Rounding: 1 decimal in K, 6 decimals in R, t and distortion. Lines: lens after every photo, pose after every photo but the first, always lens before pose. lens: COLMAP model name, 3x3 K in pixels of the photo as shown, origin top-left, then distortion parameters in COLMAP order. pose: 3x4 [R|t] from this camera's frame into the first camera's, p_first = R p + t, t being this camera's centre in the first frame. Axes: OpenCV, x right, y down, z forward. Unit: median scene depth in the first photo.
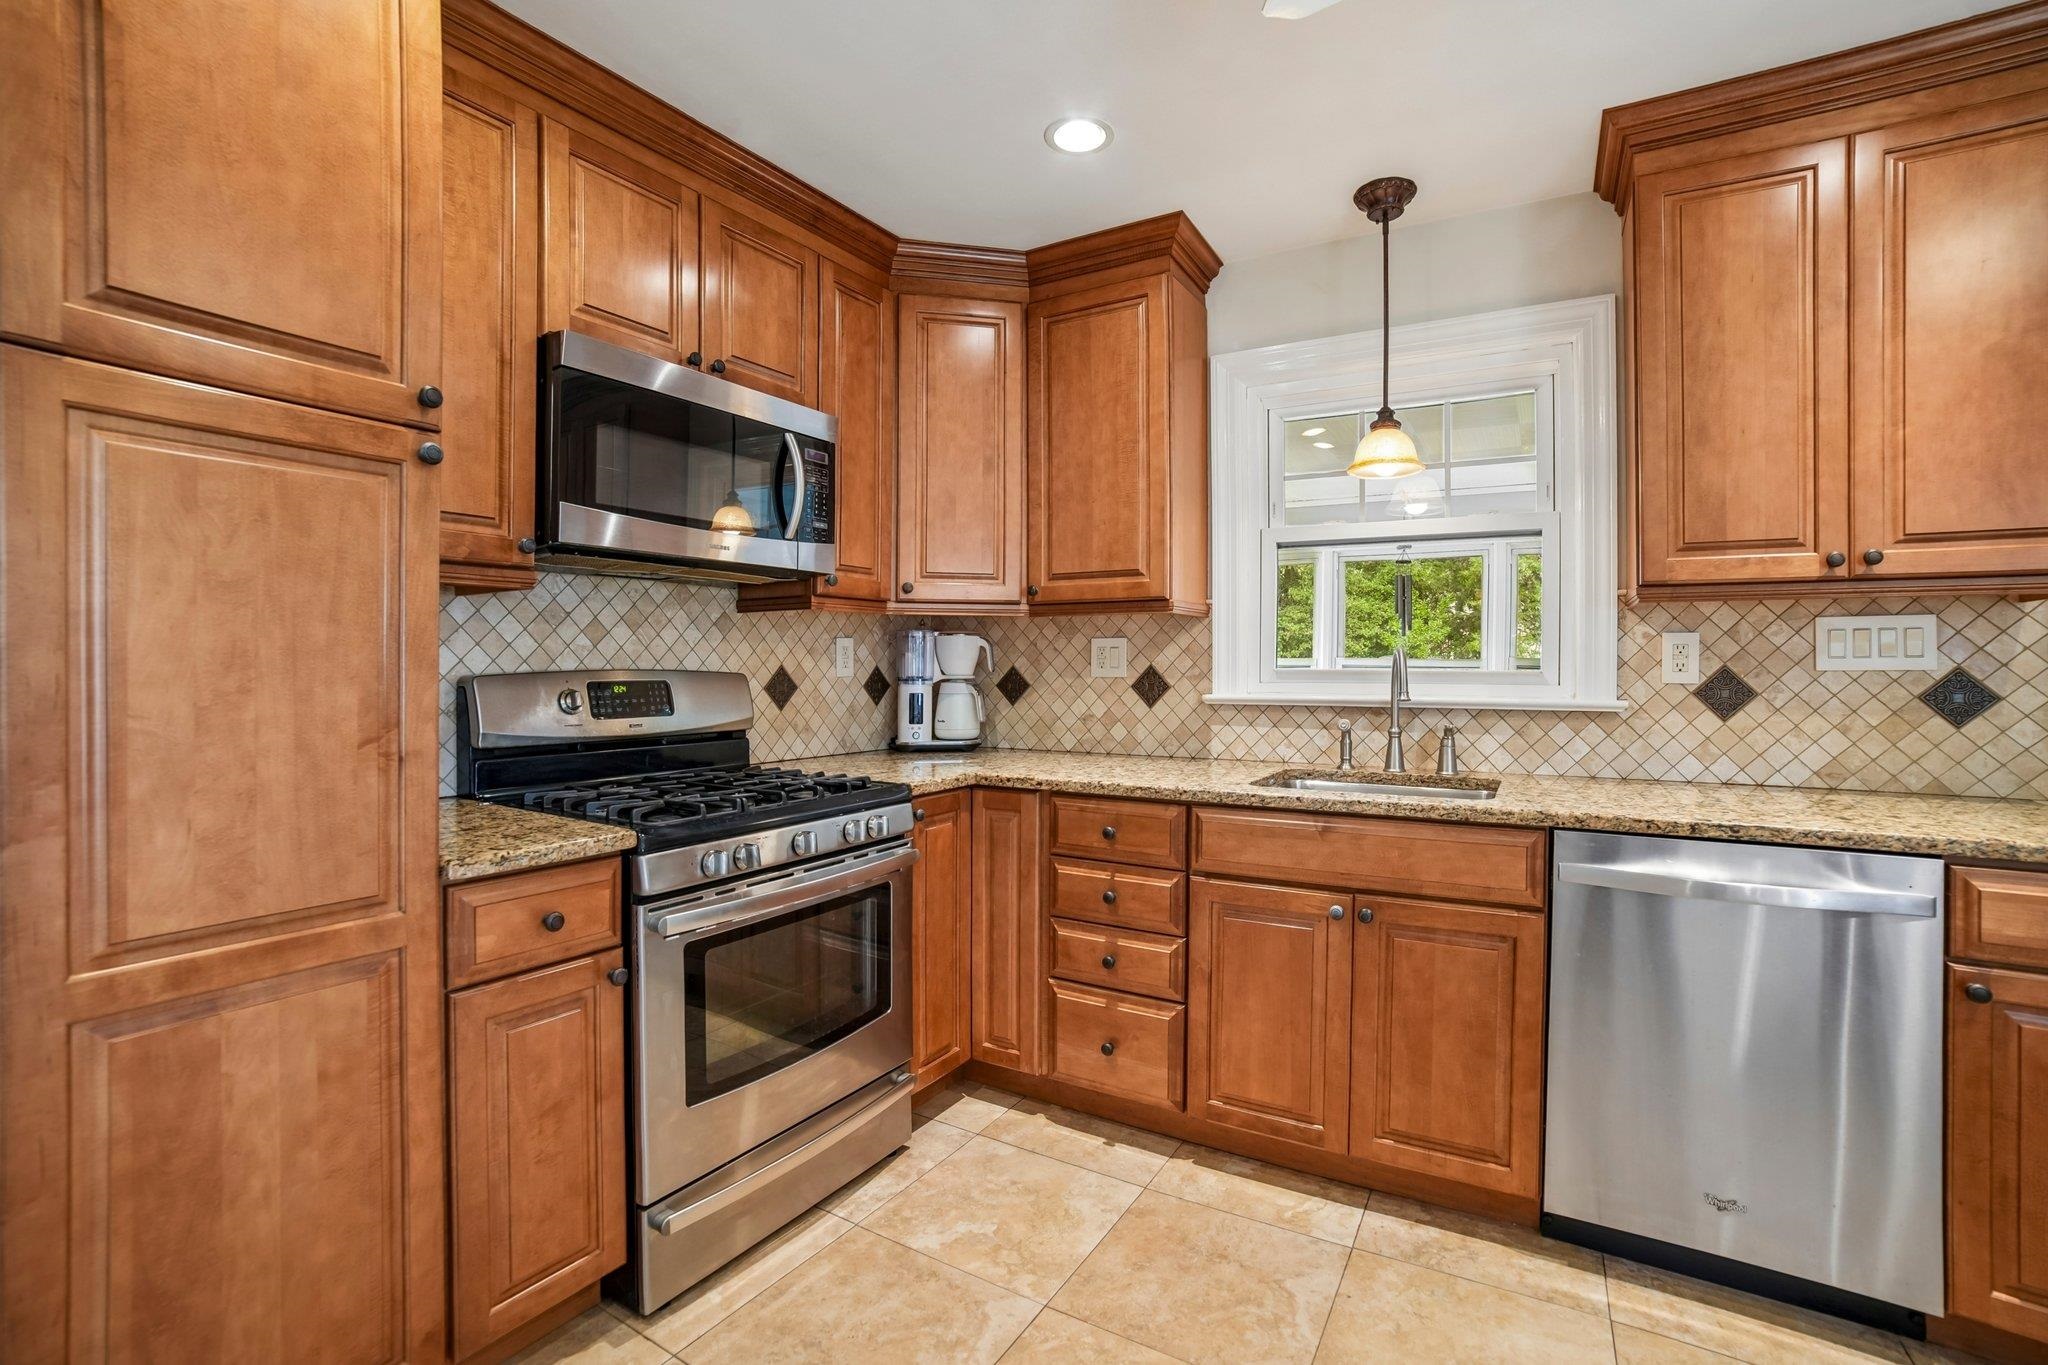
lens RADIAL K [[884.2, 0, 1024.0], [0, 884.2, 682.5], [0, 0, 1]] dist [-0.118815, 0.043558]
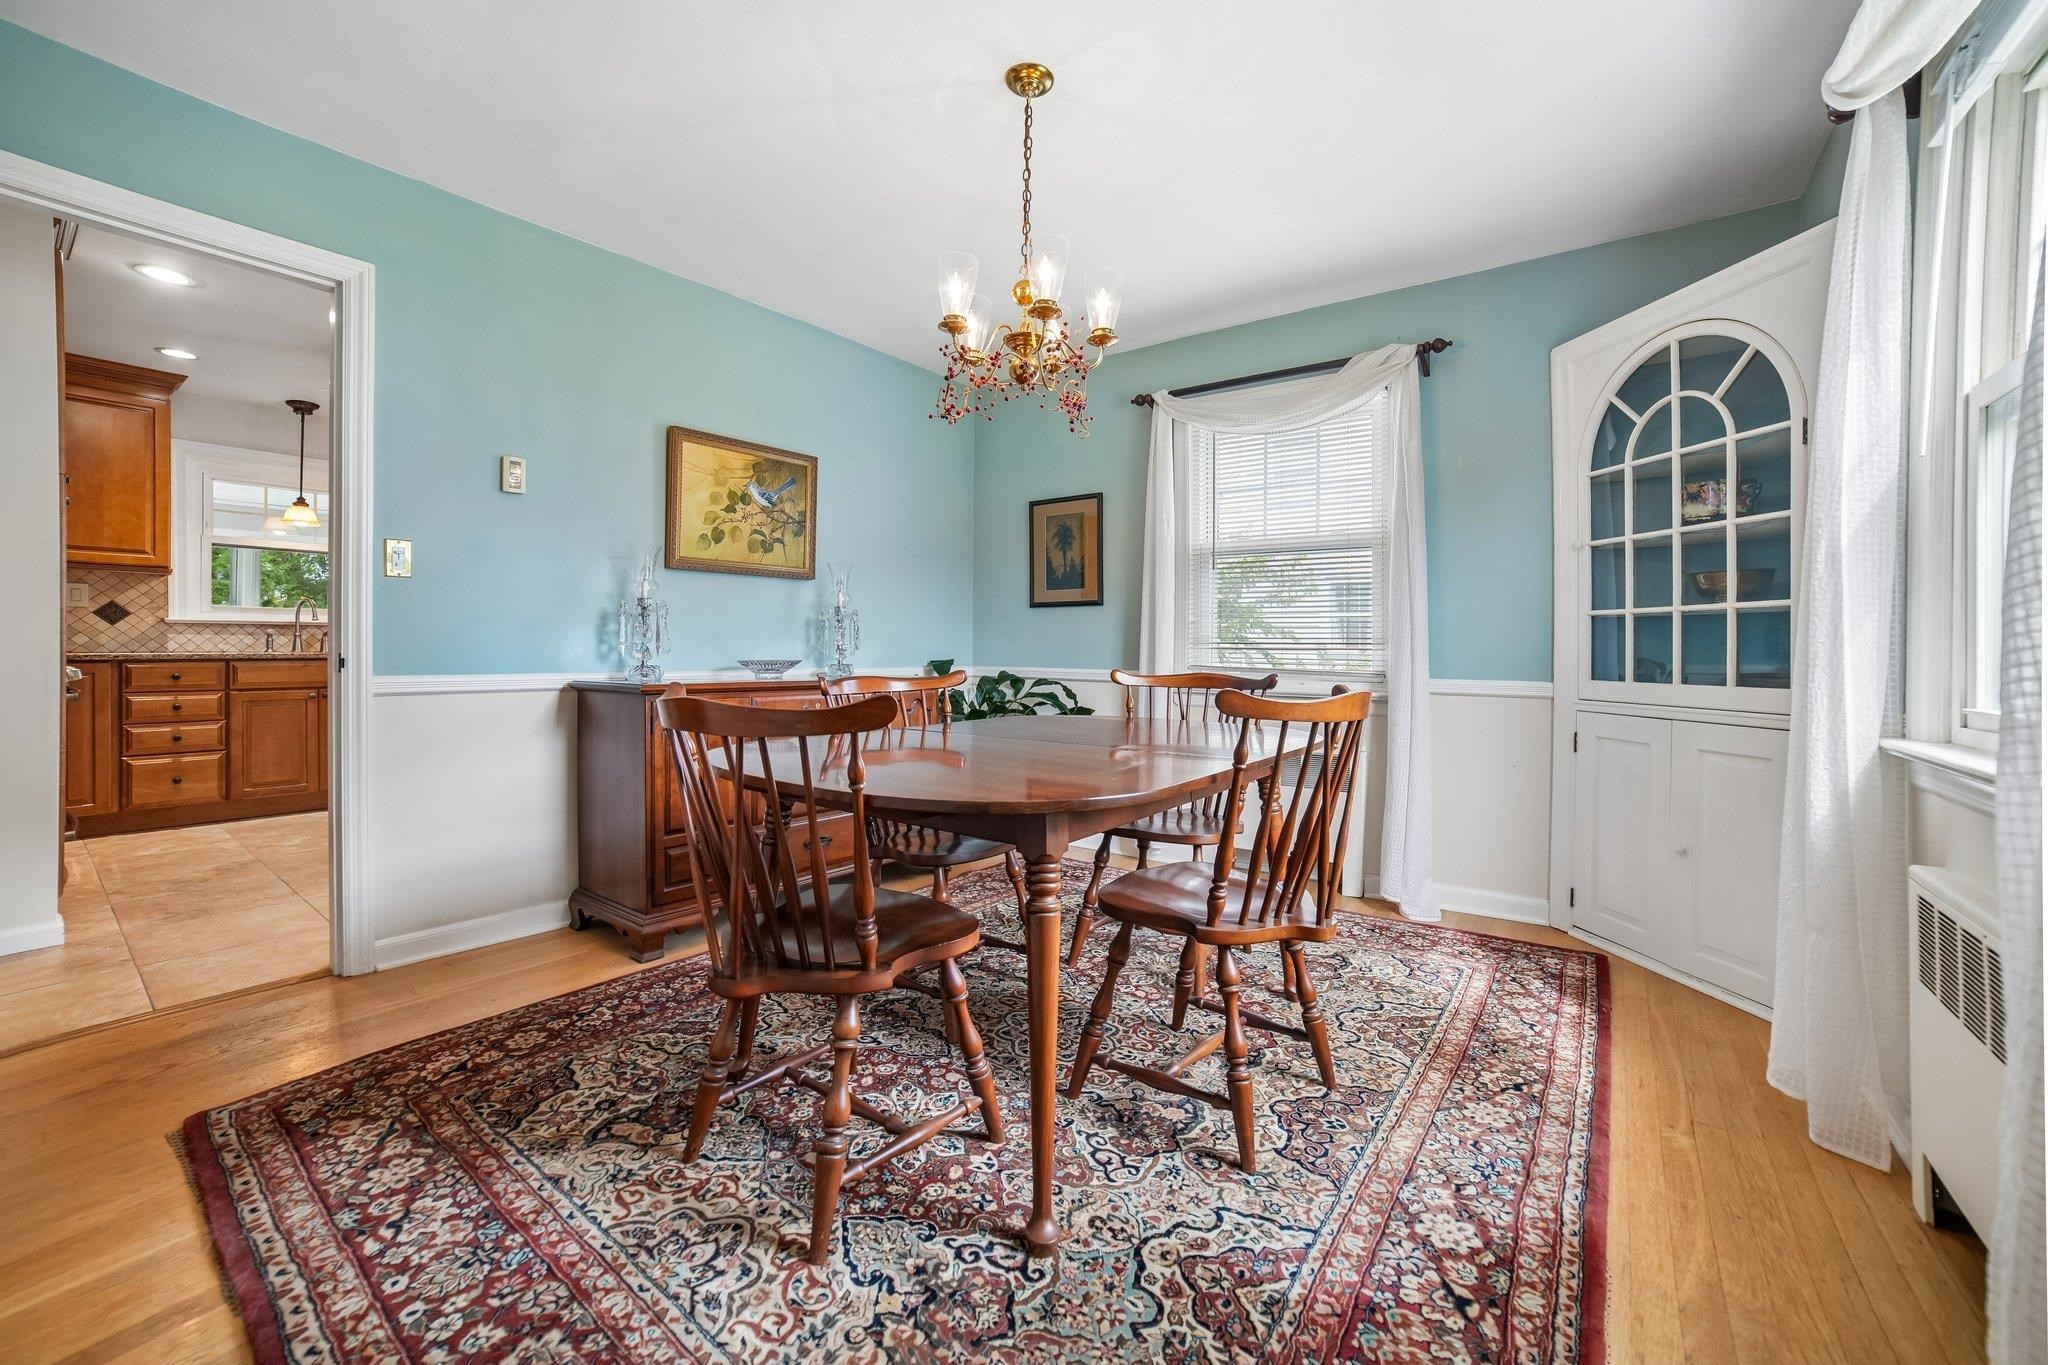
lens RADIAL K [[818.6, 0, 1024.0], [0, 818.6, 657.3], [0, 0, 1]] dist [-0.102354, 0.038640]
pose [[0.098923, -0.010167, 0.995043, -1.616452], [0.010044, 0.999907, 0.009219, 0.132717], [-0.995044, 0.009082, 0.099016, -1.293682]]
